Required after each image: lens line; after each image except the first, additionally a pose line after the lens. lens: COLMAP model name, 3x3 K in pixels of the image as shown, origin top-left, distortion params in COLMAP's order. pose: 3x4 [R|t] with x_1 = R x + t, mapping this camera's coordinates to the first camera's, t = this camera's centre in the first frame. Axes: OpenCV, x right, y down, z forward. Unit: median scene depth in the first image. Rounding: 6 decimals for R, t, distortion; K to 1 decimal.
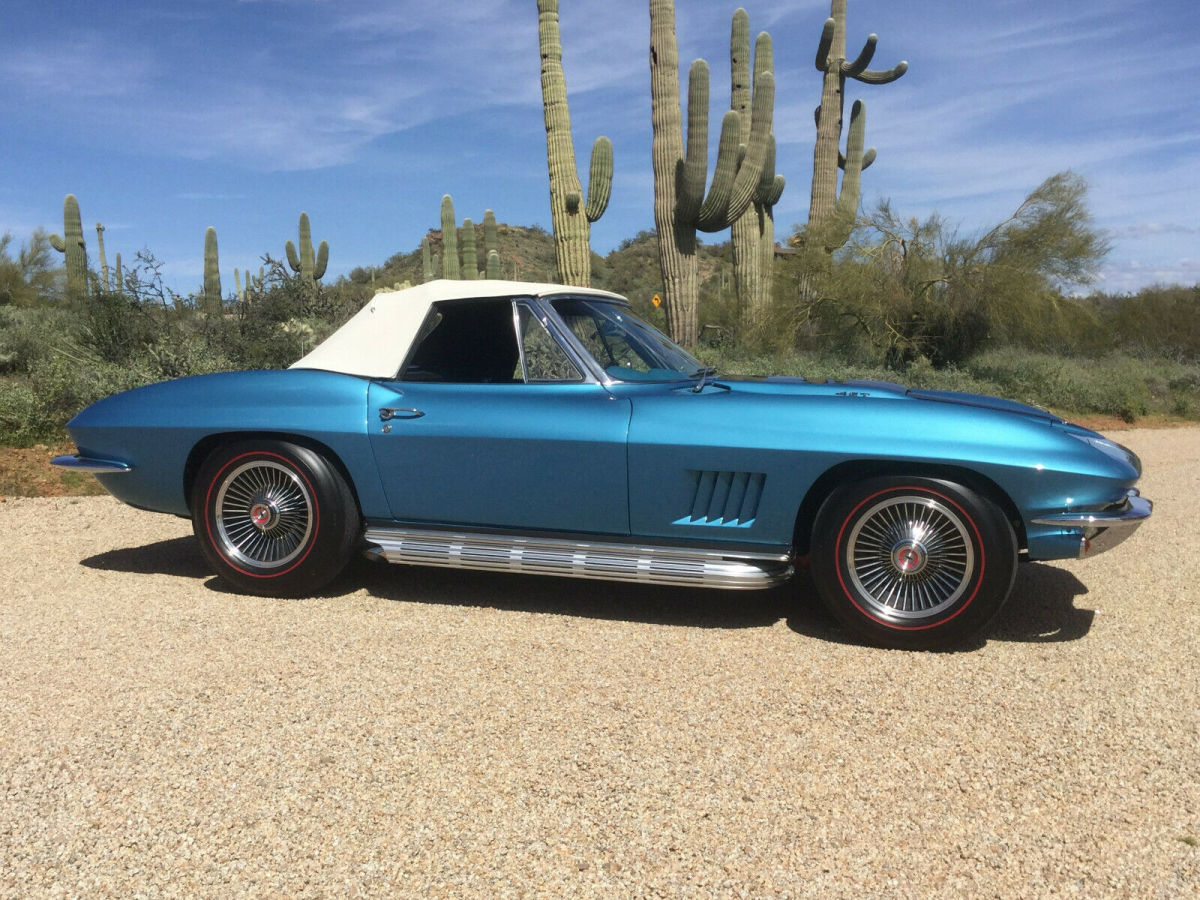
lens RADIAL K [[1351.0, 0, 613.6], [0, 1351.0, 498.6], [0, 0, 1]] dist [0.133151, -0.240152]
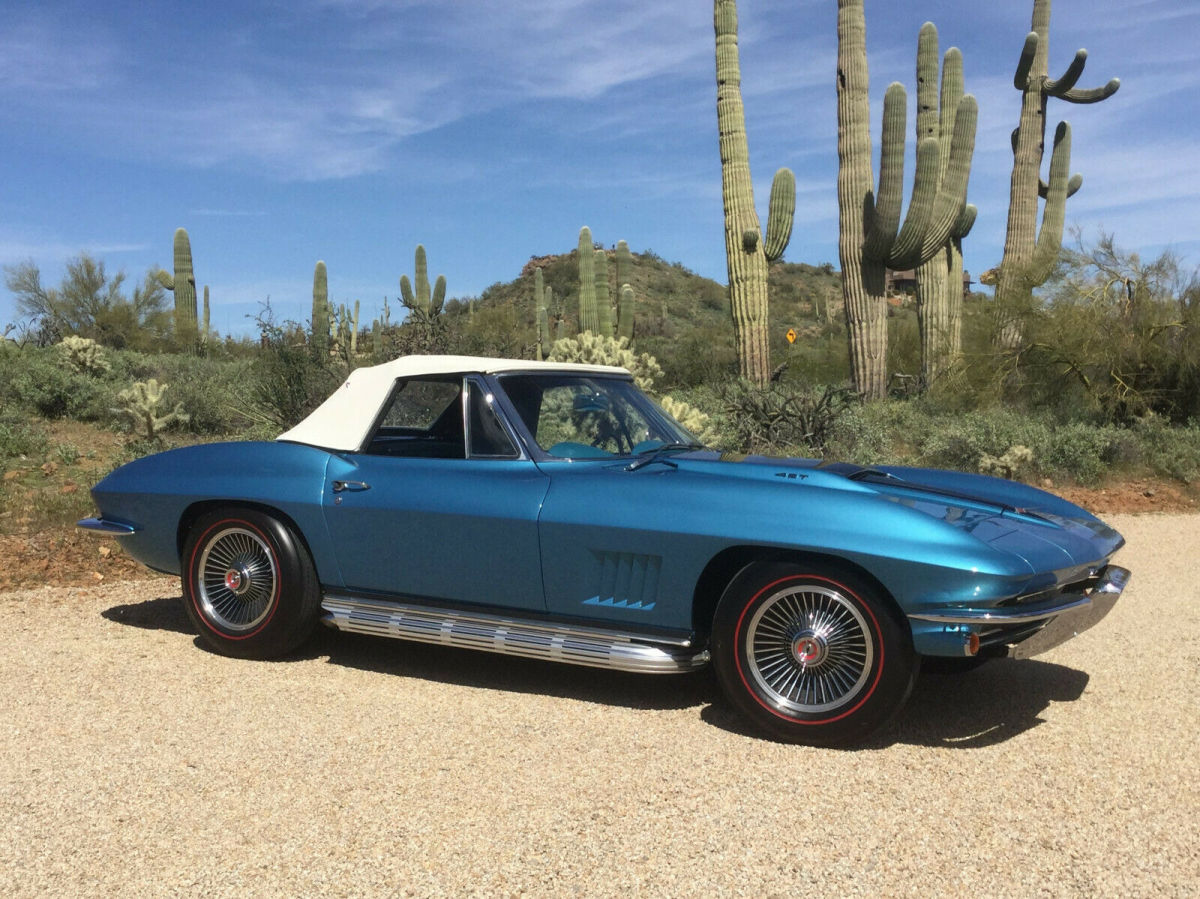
lens RADIAL K [[1521.0, 0, 616.5], [0, 1521.0, 482.2], [0, 0, 1]] dist [0.159411, -0.272479]
pose [[0.997223, 0.008166, -0.074025, -0.040954], [-0.011693, 0.998811, -0.047333, -0.006920], [0.073551, 0.048067, 0.996132, -0.014830]]
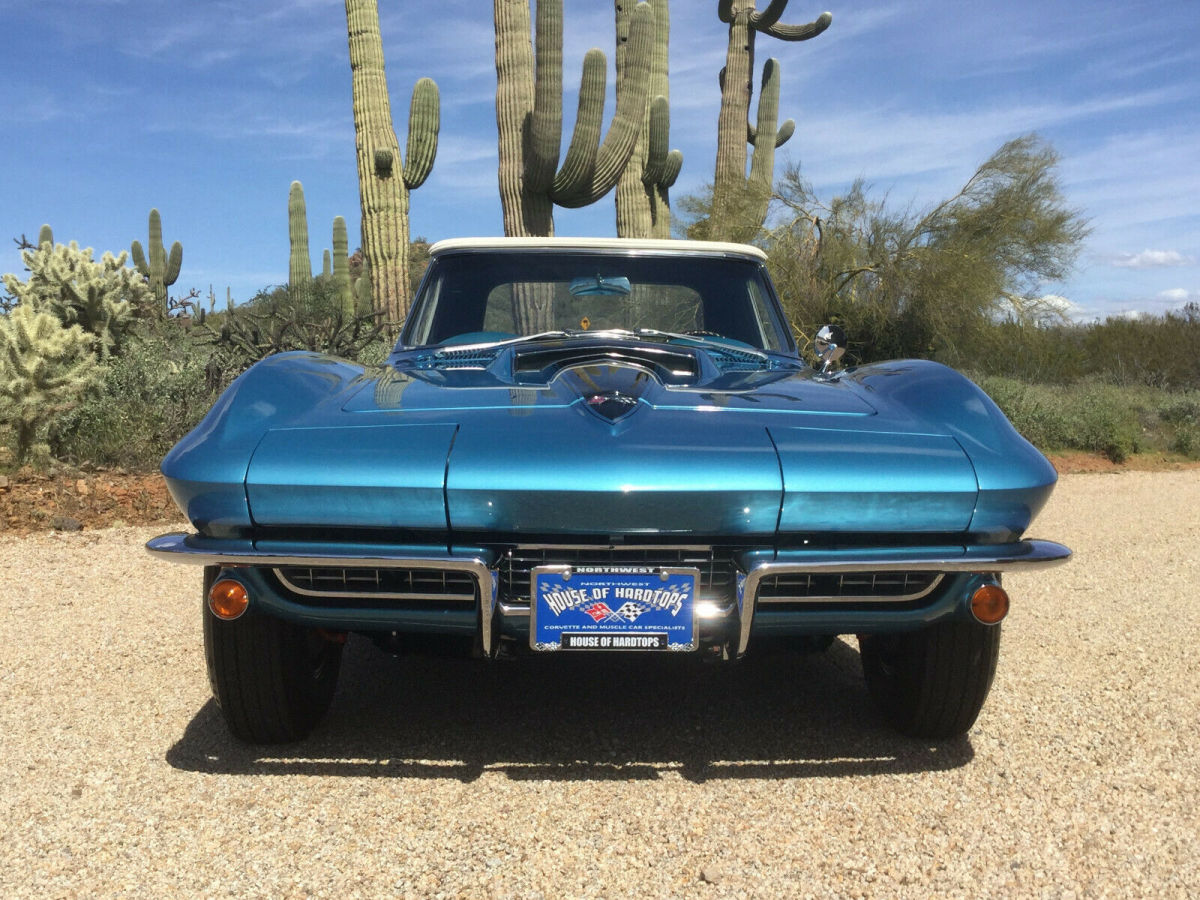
lens RADIAL K [[1423.0, 0, 600.0], [0, 1423.0, 450.0], [0, 0, 1]] dist [0.143924, -0.270396]
pose [[0.999455, 0.010865, 0.031160, 0.064158], [-0.008987, 0.998171, -0.059790, -0.011610], [-0.031753, 0.059477, 0.997725, 0.204075]]
